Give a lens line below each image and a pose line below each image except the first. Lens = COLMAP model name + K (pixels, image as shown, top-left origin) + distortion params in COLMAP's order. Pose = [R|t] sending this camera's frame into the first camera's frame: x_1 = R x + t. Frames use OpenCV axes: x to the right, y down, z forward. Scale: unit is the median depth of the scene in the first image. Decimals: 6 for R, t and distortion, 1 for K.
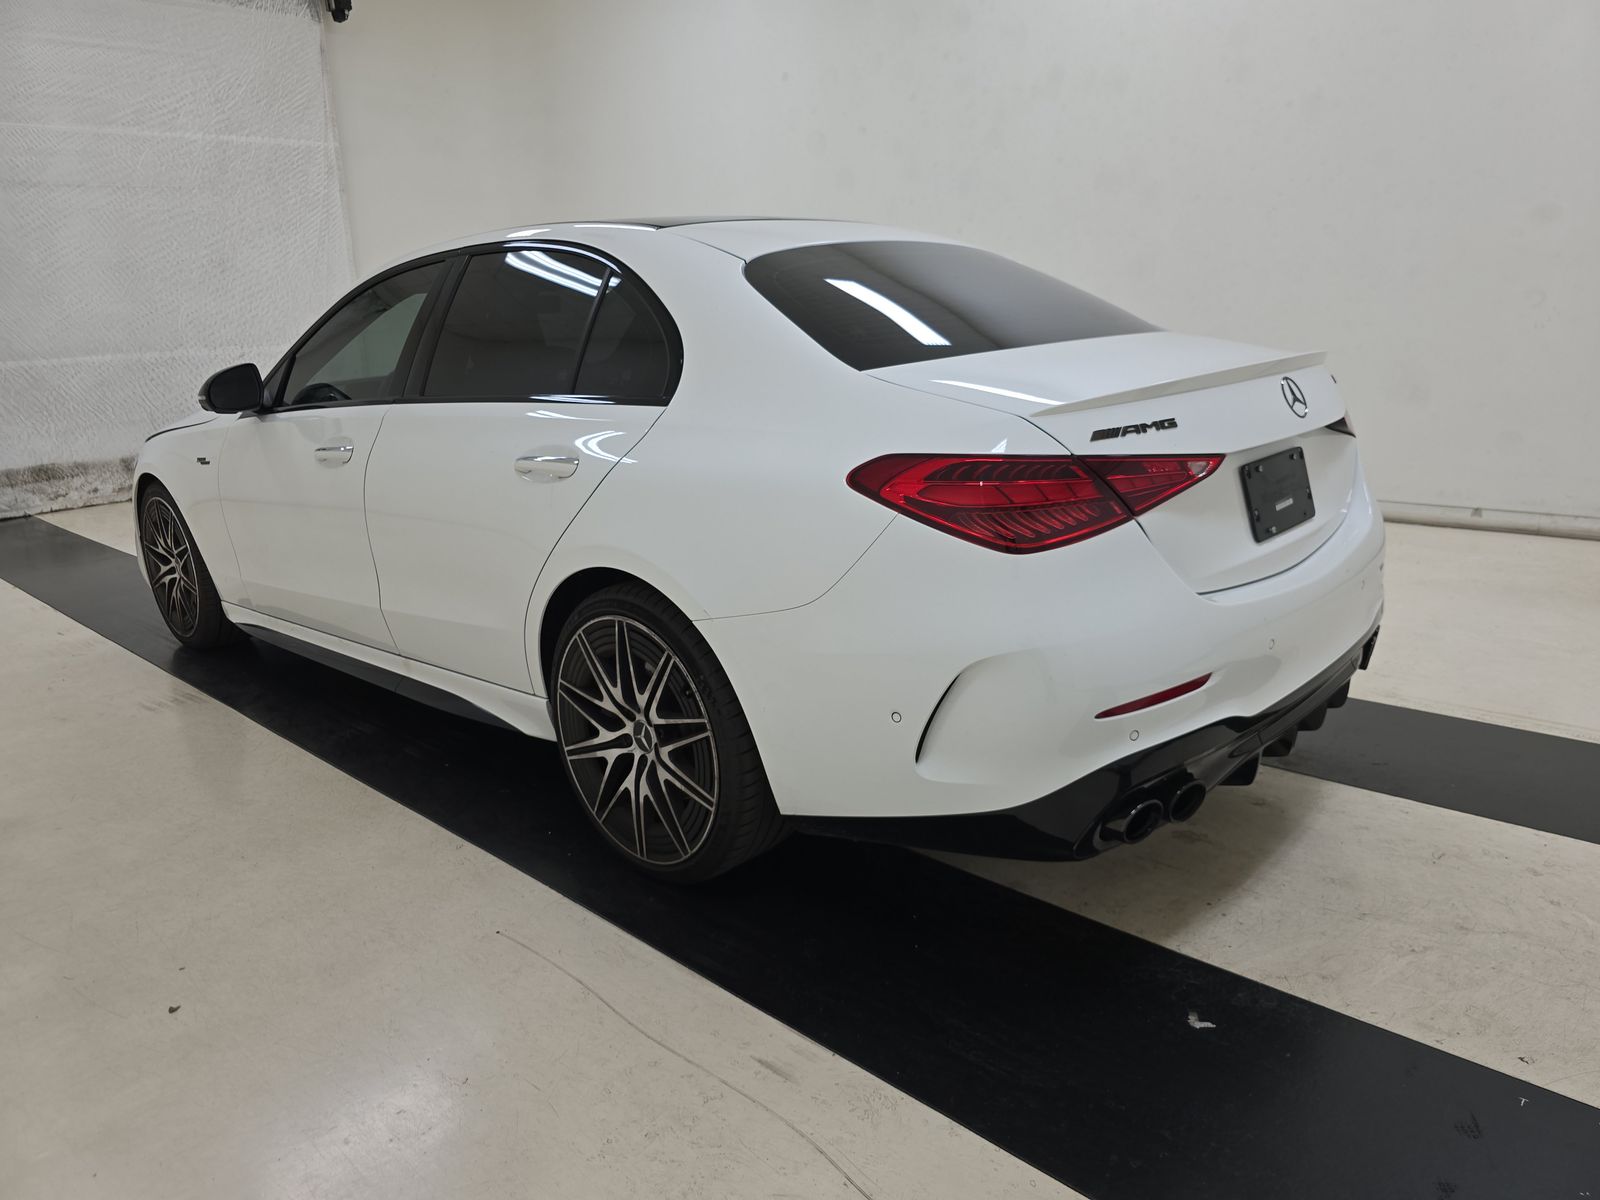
lens RADIAL K [[1105.6, 0, 810.0], [0, 1105.6, 606.3], [0, 0, 1]] dist [0.043182, -0.045542]
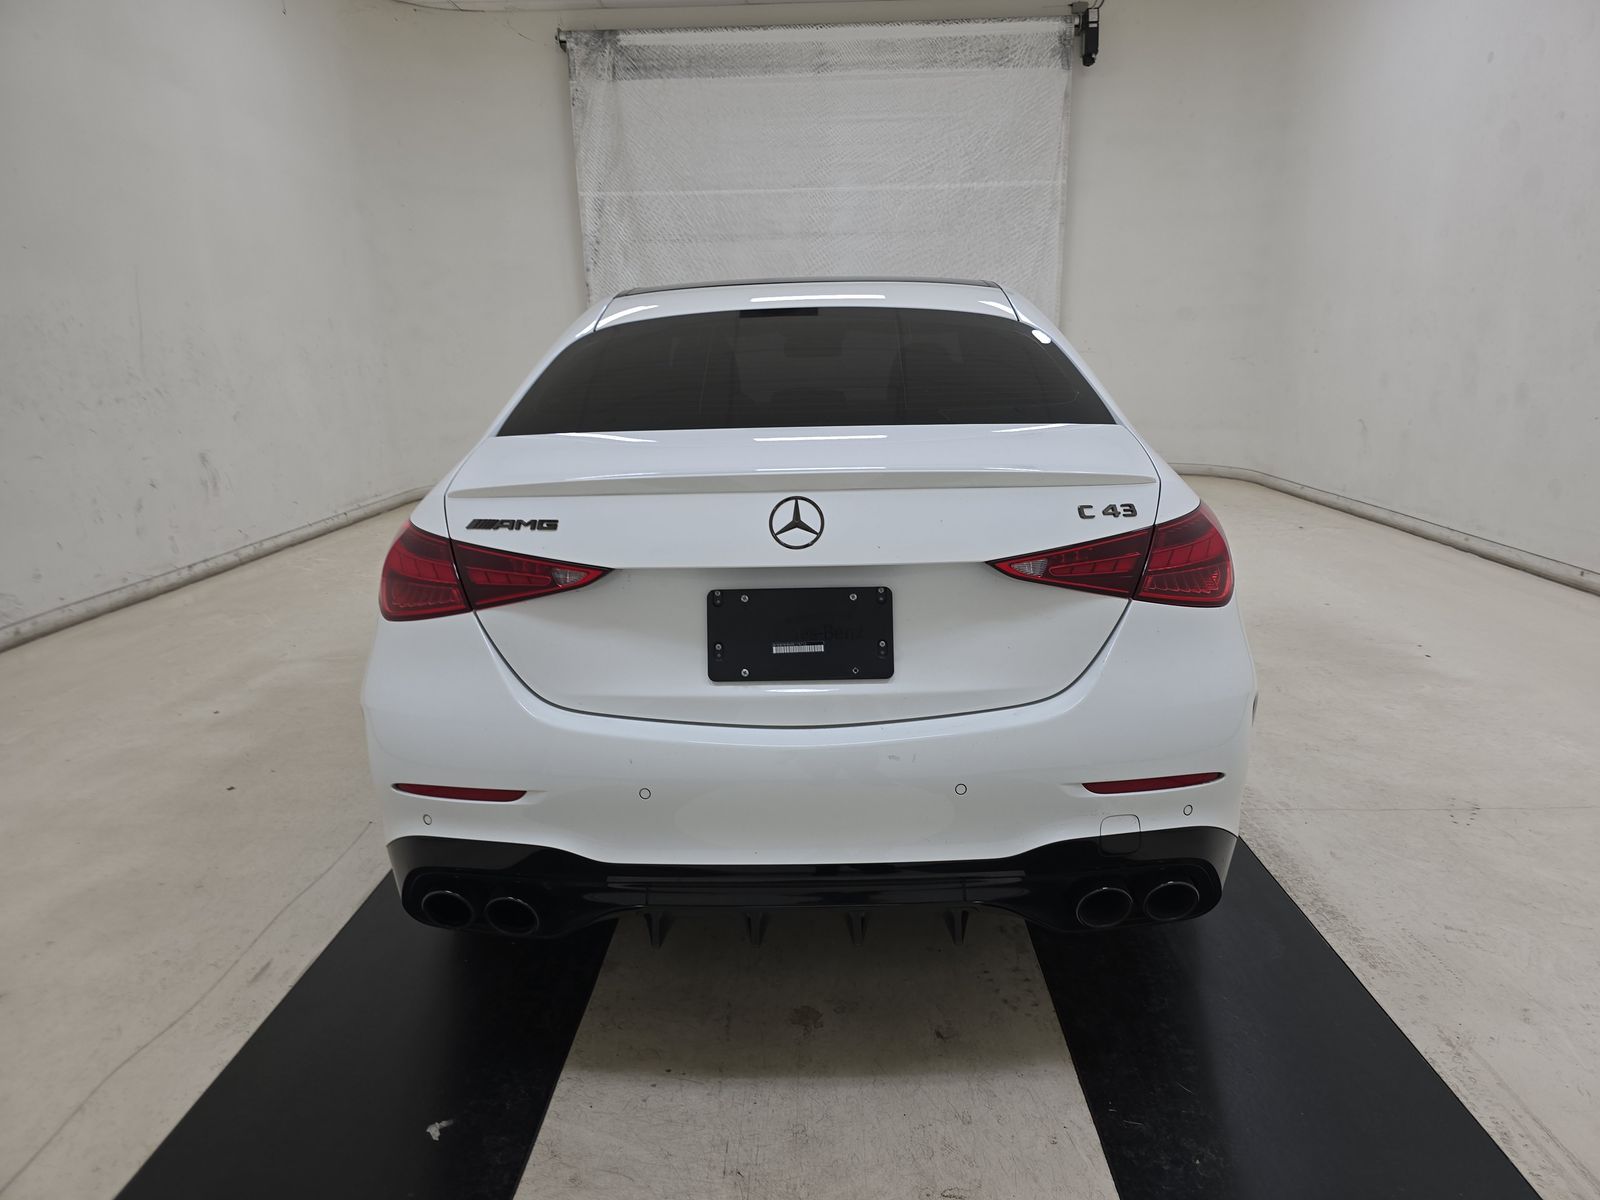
lens RADIAL K [[1105.6, 0, 810.0], [0, 1105.6, 606.3], [0, 0, 1]] dist [0.043182, -0.045542]
pose [[0.651721, 0.205086, -0.730205, 0.314101], [-0.208682, 0.974077, 0.087328, -0.060308], [0.729186, 0.095467, 0.677624, 0.139864]]
